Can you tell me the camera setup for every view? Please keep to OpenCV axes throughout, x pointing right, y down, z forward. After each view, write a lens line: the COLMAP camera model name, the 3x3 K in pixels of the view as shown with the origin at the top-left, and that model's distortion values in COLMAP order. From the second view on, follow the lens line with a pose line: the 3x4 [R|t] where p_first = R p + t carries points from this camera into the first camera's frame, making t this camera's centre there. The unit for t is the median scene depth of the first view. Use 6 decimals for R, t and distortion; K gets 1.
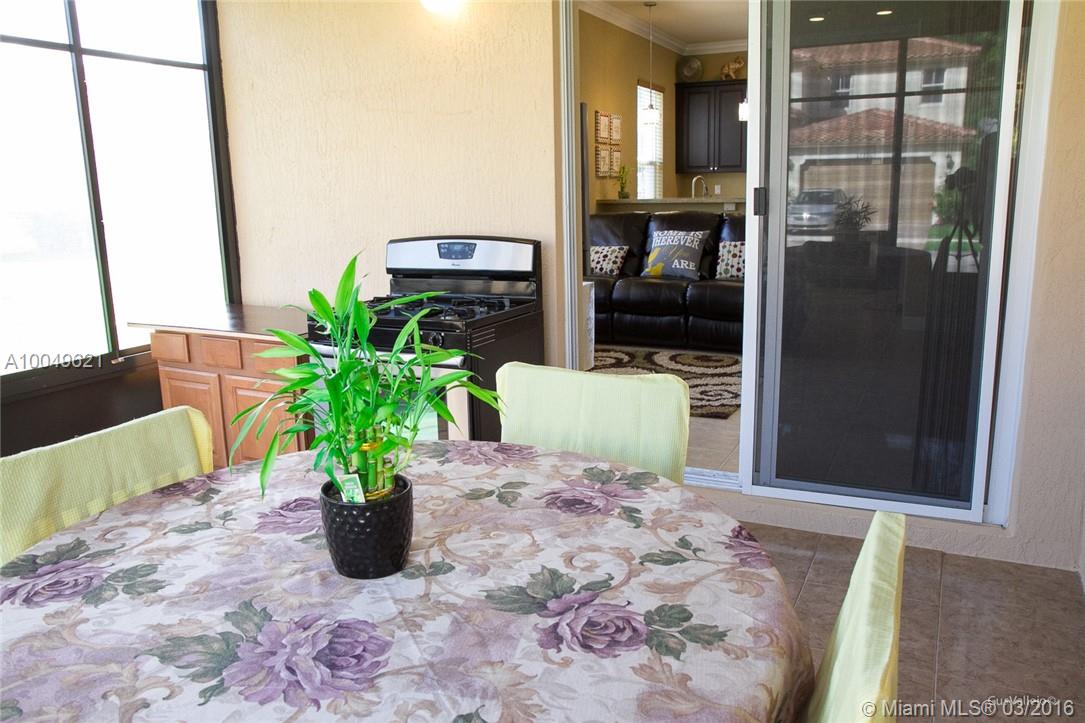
lens RADIAL K [[838.4, 0, 538.9], [0, 838.4, 372.5], [0, 0, 1]] dist [-0.125226, 0.131576]
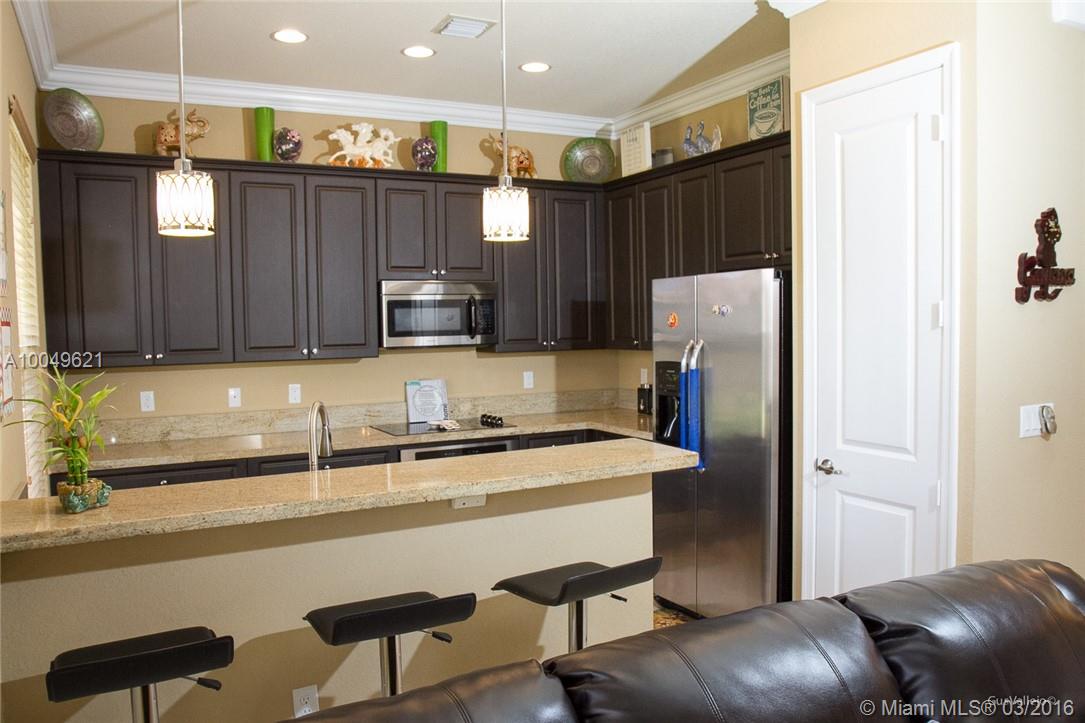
lens RADIAL K [[838.4, 0, 538.9], [0, 838.4, 372.5], [0, 0, 1]] dist [-0.125226, 0.131576]
pose [[0.582412, -0.033626, 0.812198, -0.024822], [0.180870, 0.979458, -0.089148, -0.246862], [-0.792516, 0.198823, 0.576531, 0.902189]]
